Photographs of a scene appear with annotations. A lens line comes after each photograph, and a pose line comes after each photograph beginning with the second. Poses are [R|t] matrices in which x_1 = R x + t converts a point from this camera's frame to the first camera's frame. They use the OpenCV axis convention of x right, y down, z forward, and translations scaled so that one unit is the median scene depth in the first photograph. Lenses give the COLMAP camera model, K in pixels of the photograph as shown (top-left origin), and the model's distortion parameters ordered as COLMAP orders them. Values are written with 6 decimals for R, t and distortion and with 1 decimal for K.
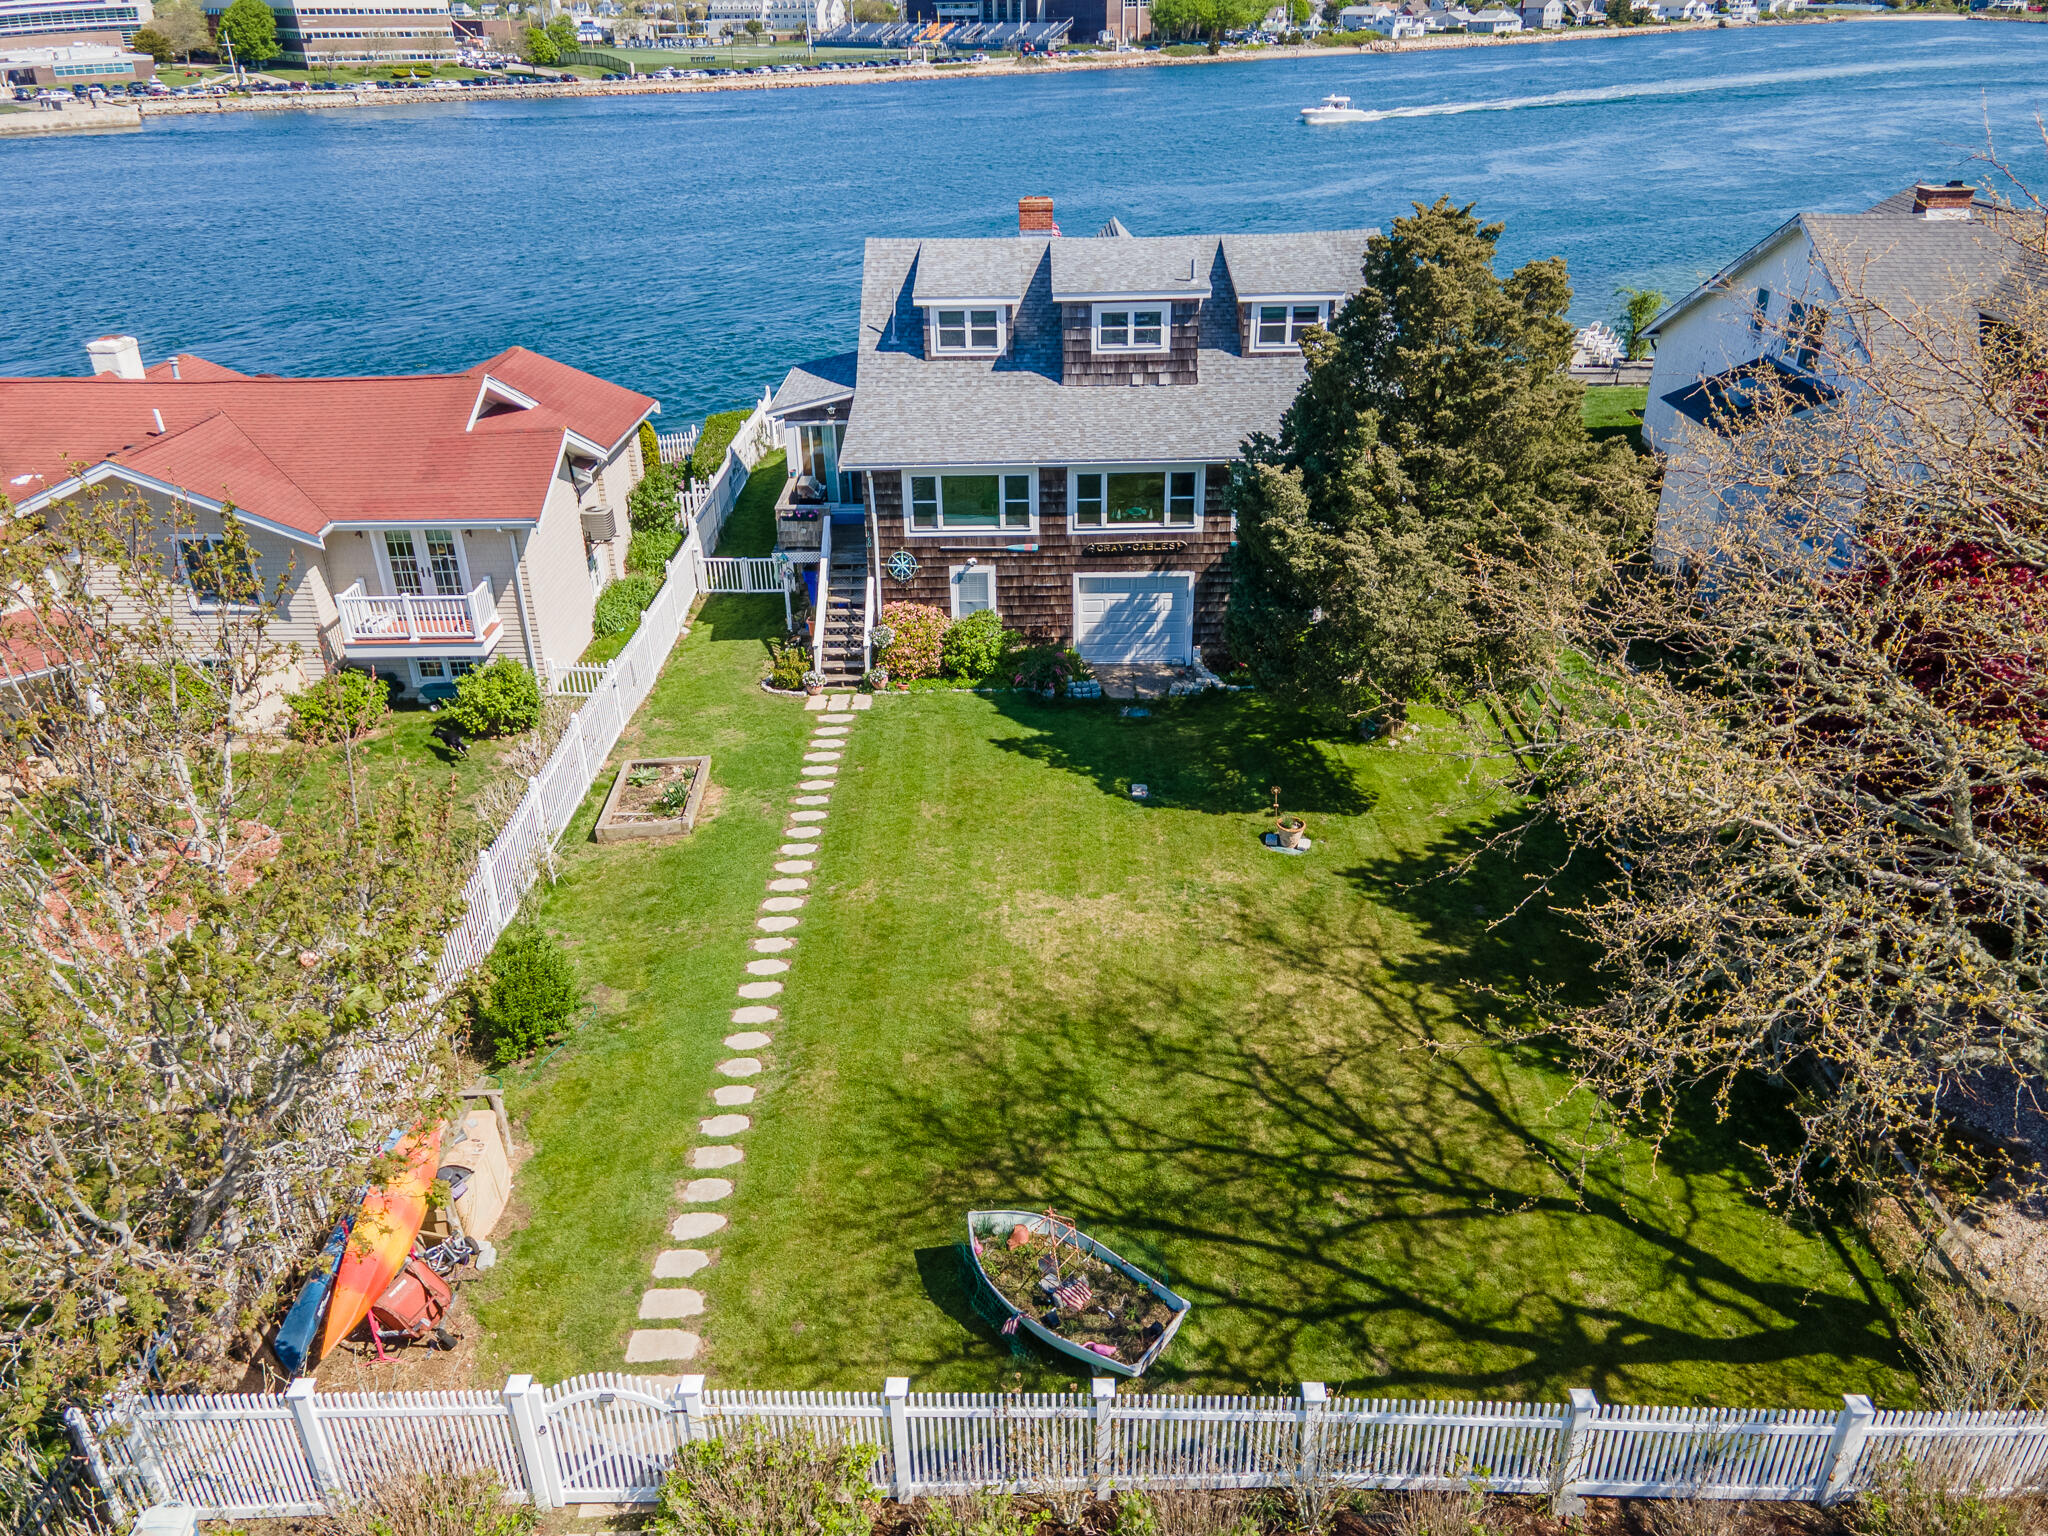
lens RADIAL K [[1511.4, 0, 1024.0], [0, 1511.4, 768.0], [0, 0, 1]] dist [0.052586, -0.004811]
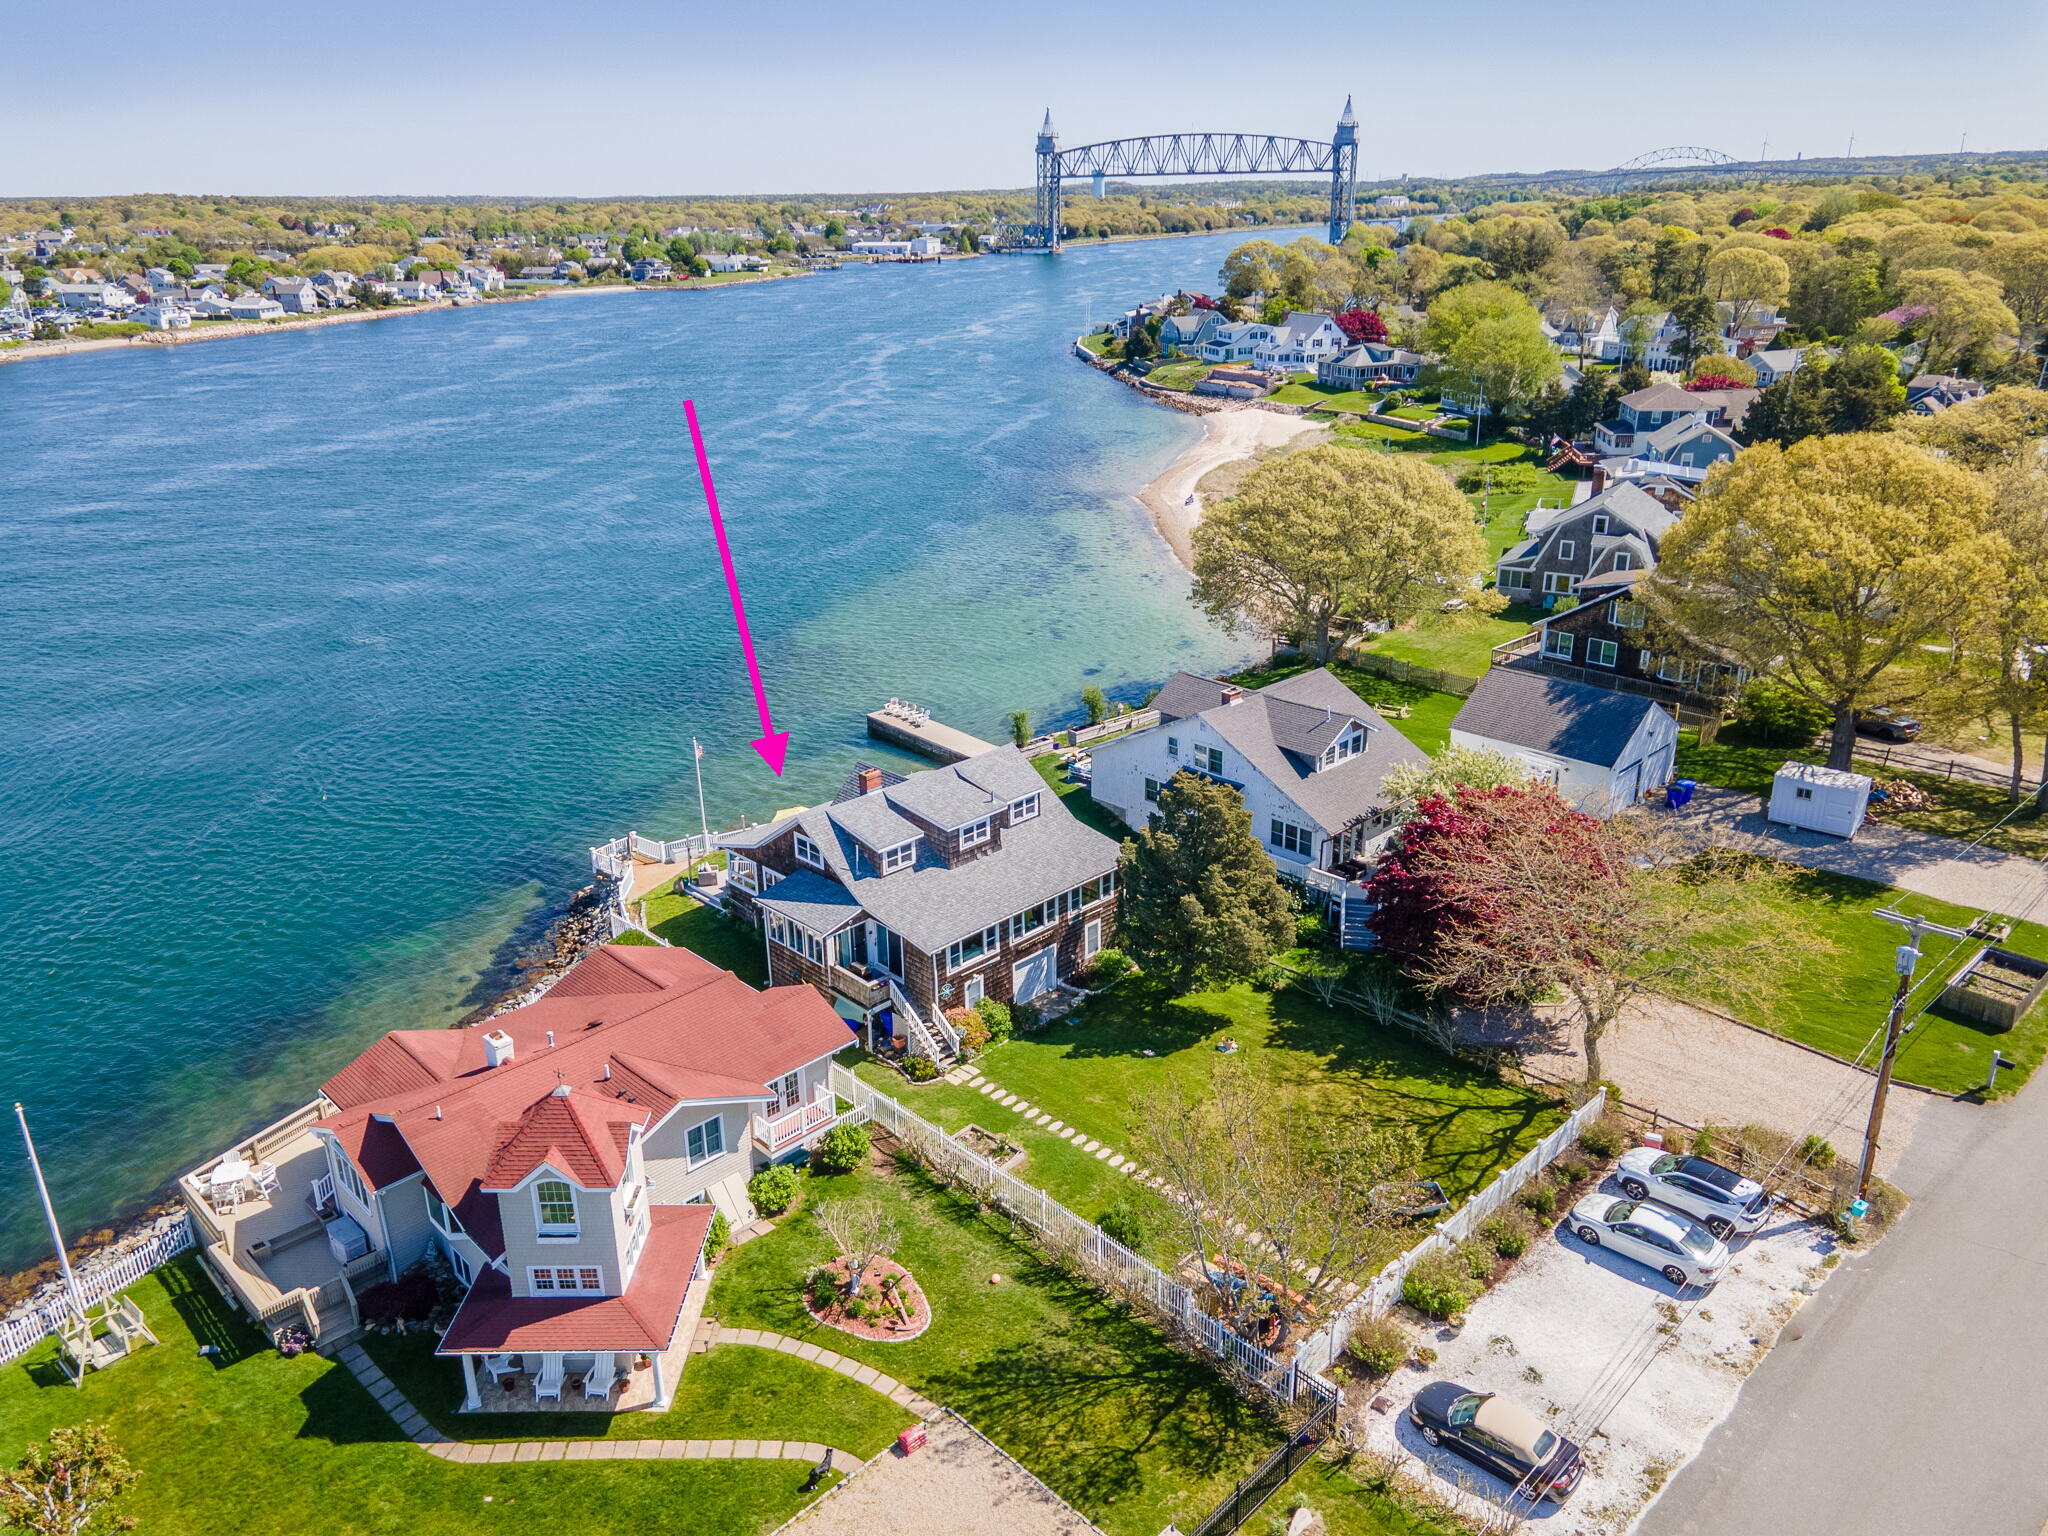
lens RADIAL K [[1511.4, 0, 1024.0], [0, 1511.4, 768.0], [0, 0, 1]] dist [0.052586, -0.004811]
pose [[0.690475, -0.250970, 0.678423, -1.150838], [0.322328, 0.946371, 0.022039, -0.385826], [-0.647571, 0.203458, 0.734341, -0.452710]]
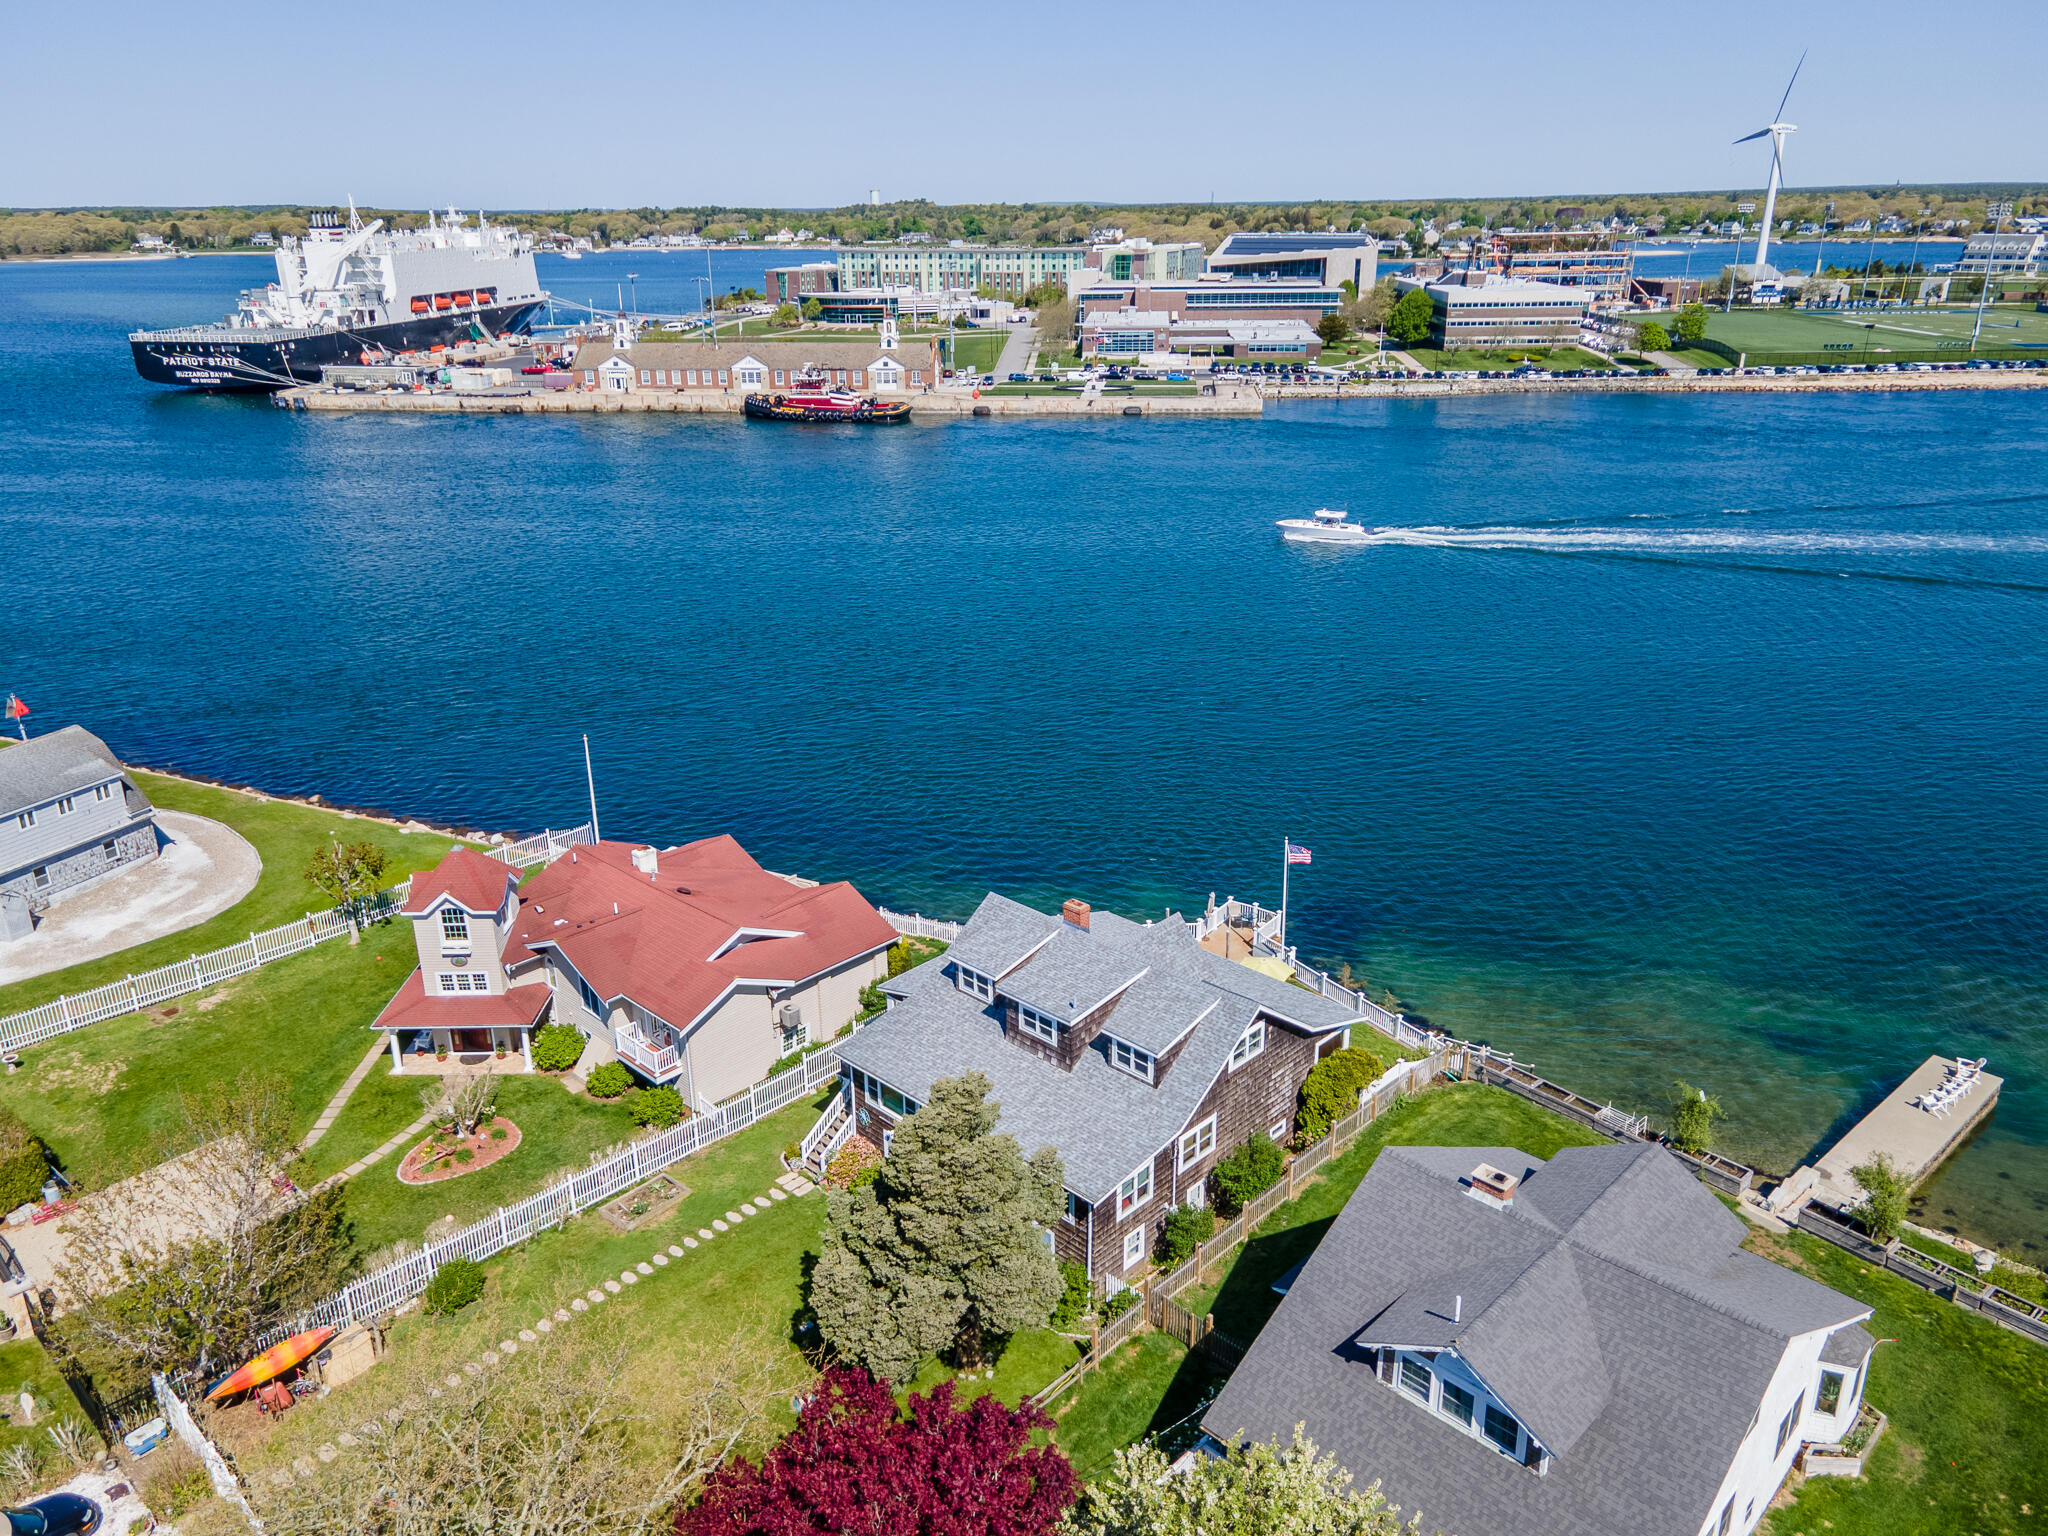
lens RADIAL K [[1511.4, 0, 1024.0], [0, 1511.4, 768.0], [0, 0, 1]] dist [0.052586, -0.004811]
pose [[0.726884, 0.251618, -0.639005, 0.945079], [-0.312800, 0.949646, 0.018120, -0.547548], [0.611388, 0.186710, 0.768989, -0.203312]]
